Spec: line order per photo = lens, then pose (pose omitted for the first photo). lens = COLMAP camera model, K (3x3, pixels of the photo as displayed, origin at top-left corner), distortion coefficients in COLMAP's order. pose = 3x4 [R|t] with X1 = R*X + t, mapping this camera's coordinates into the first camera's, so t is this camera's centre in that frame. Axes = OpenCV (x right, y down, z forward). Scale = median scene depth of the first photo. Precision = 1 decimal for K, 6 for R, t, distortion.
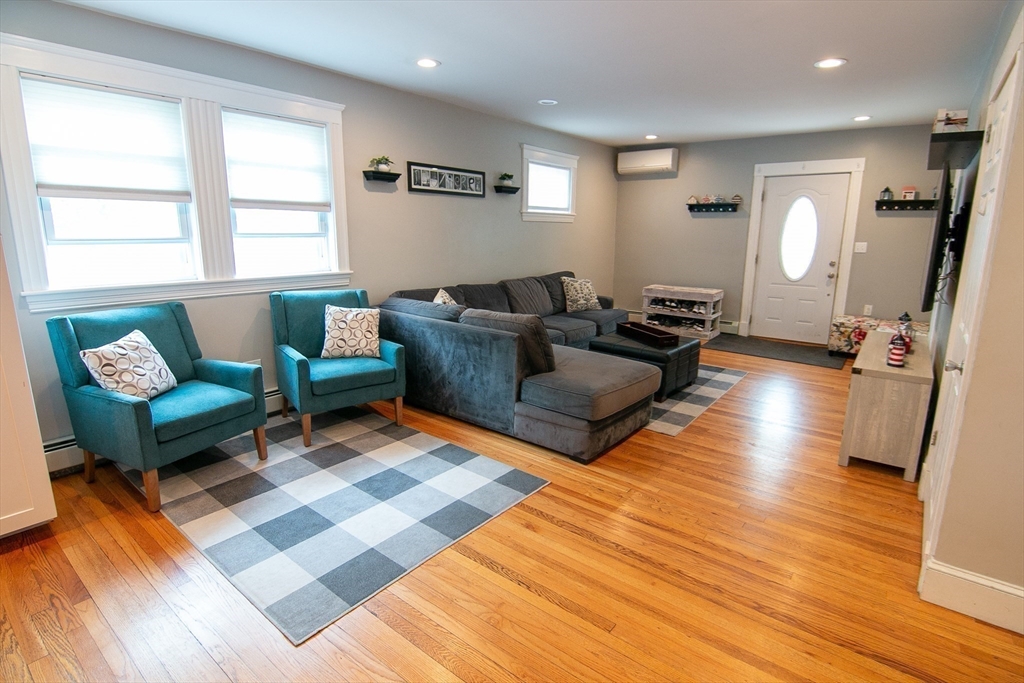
lens RADIAL K [[522.1, 0, 511.1], [0, 522.1, 335.4], [0, 0, 1]] dist [-0.010164, -0.002238]
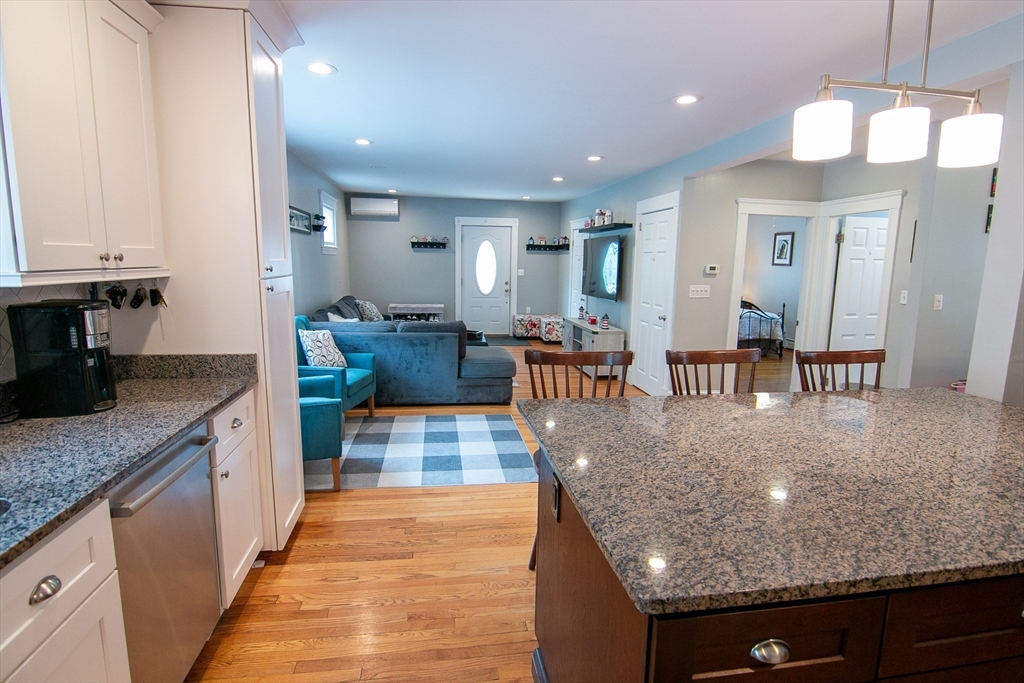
lens RADIAL K [[522.1, 0, 512.4], [0, 522.1, 339.7], [0, 0, 1]] dist [-0.010164, -0.002238]
pose [[0.675328, -0.107730, 0.729607, -0.562205], [0.136235, 0.990472, 0.020148, 0.003984], [-0.724826, 0.085792, 0.683570, -0.087350]]
